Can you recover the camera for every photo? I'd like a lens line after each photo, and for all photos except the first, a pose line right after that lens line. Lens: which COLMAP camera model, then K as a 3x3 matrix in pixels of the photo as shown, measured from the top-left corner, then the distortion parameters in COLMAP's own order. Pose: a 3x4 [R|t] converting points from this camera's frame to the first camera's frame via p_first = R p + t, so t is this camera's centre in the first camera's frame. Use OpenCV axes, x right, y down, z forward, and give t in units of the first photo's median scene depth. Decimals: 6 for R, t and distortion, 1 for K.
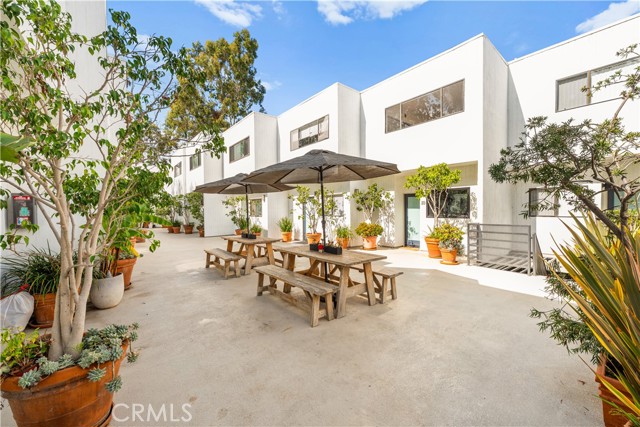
lens RADIAL K [[256.9, 0, 321.3], [0, 256.9, 214.2], [0, 0, 1]] dist [-0.005397, 0.001703]
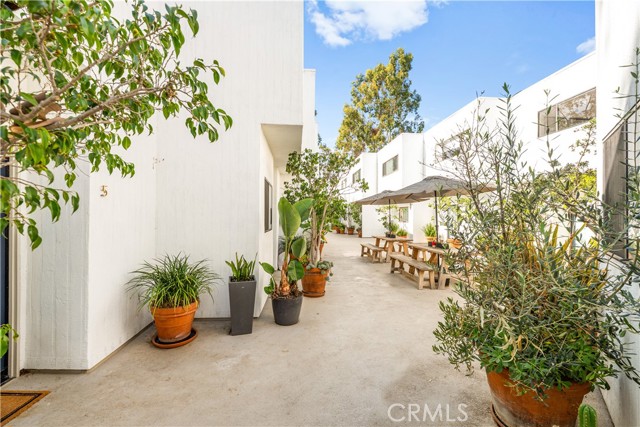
lens RADIAL K [[256.9, 0, 319.9], [0, 256.9, 214.4], [0, 0, 1]] dist [-0.005397, 0.001703]
pose [[0.826915, 0.005870, -0.562297, 0.076525], [-0.018101, 0.999705, -0.016182, 0.000147], [0.562036, 0.023559, 0.826777, -0.150566]]
